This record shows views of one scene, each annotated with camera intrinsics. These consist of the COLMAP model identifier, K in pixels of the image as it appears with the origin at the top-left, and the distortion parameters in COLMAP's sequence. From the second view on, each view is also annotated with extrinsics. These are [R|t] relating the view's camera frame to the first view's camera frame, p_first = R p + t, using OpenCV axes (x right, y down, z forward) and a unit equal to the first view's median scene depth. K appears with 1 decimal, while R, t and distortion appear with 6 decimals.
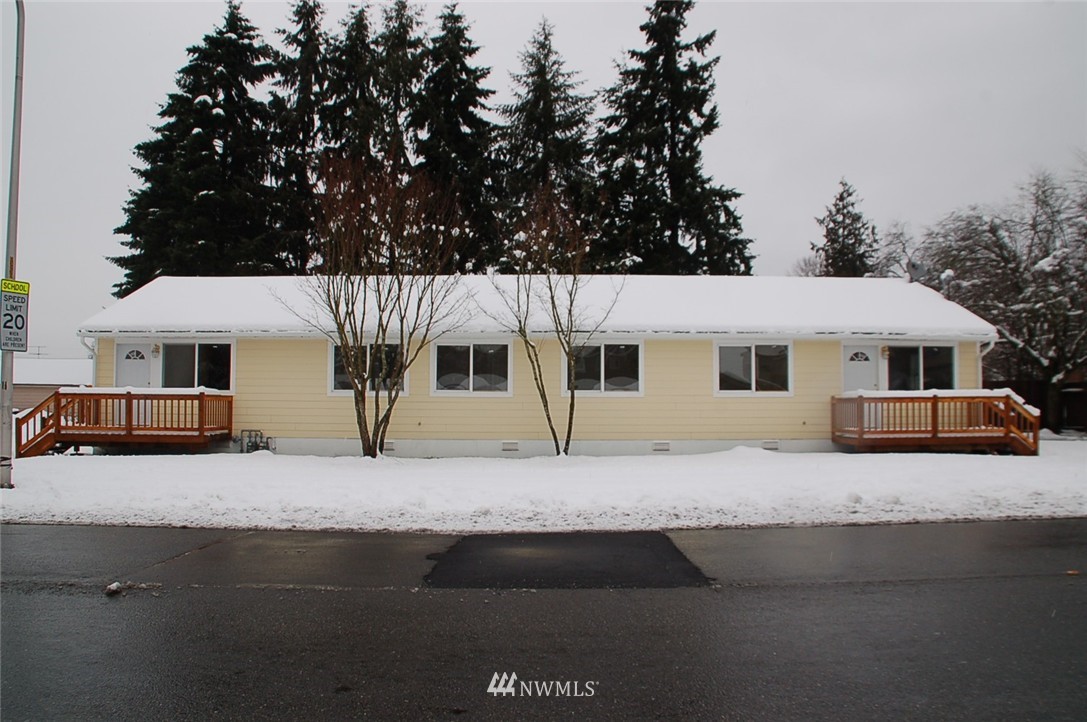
lens RADIAL K [[843.9, 0, 547.2], [0, 843.9, 366.3], [0, 0, 1]] dist [-0.168391, 0.119098]
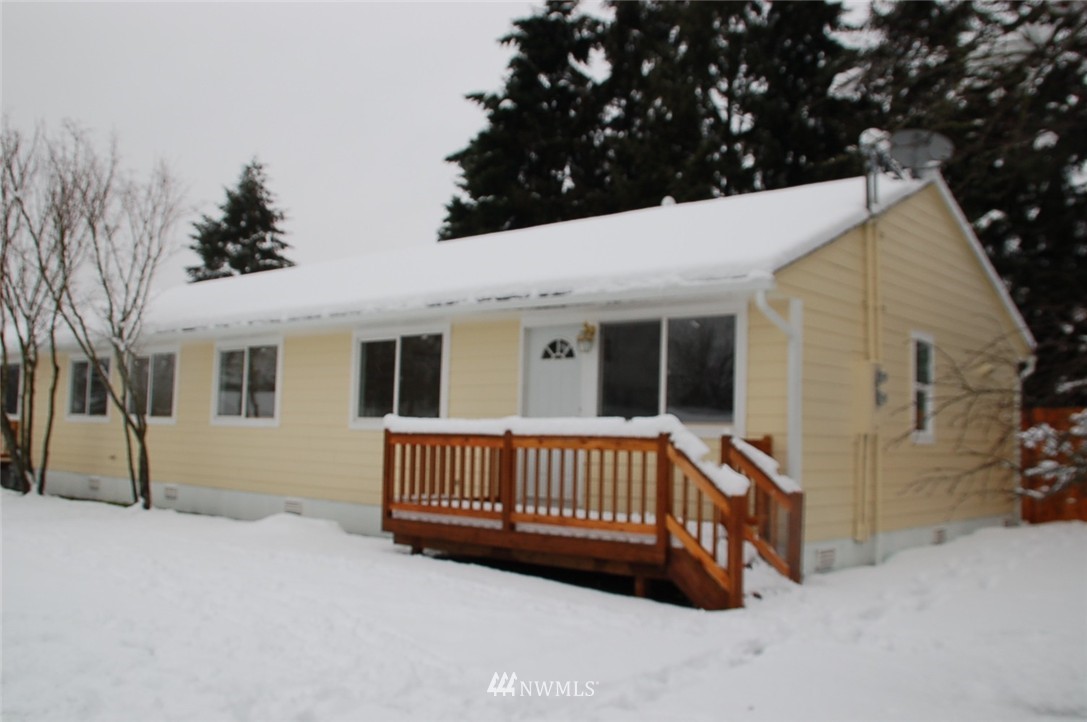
lens RADIAL K [[1002.6, 0, 543.5], [0, 1002.6, 361.0], [0, 0, 1]] dist [-0.094794, 0.001579]
pose [[0.746120, -0.034177, -0.664934, 0.761442], [0.006033, 0.998988, -0.044577, 0.020700], [0.665784, 0.029248, 0.745571, 0.569982]]
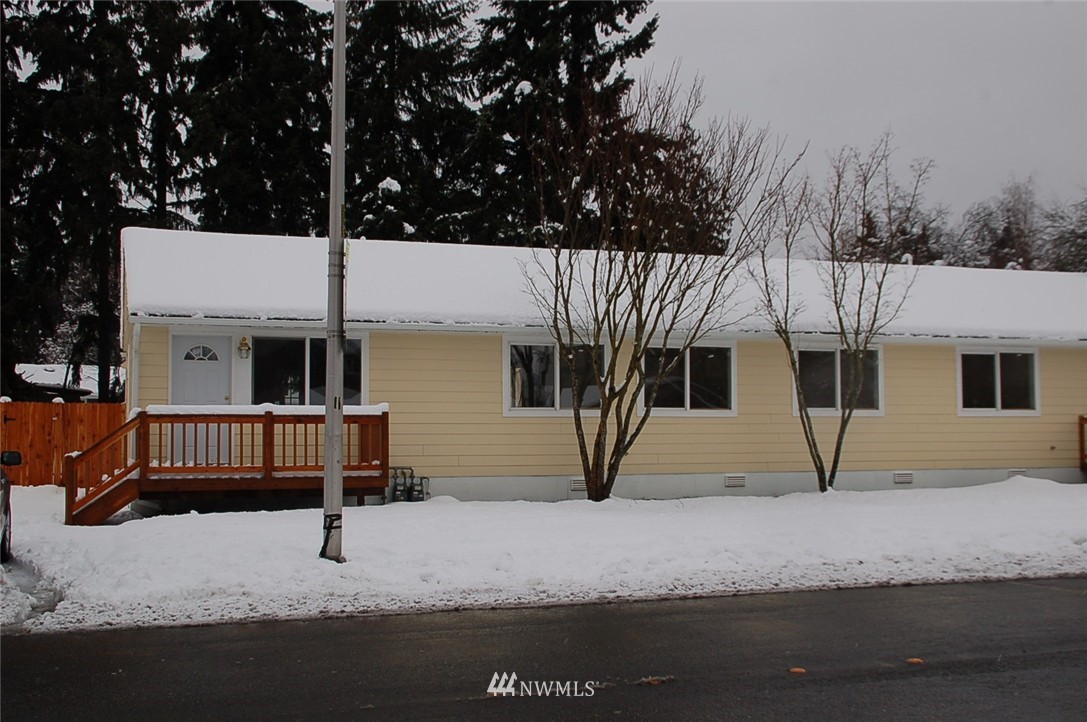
lens RADIAL K [[1209.9, 0, 541.1], [0, 1209.9, 395.5], [0, 0, 1]] dist [0.008558, 0.015872]
pose [[0.946840, 0.003885, 0.321682, -0.559325], [-0.010828, 0.999745, 0.019797, -0.002501], [-0.321523, -0.022228, 0.946641, 0.020450]]
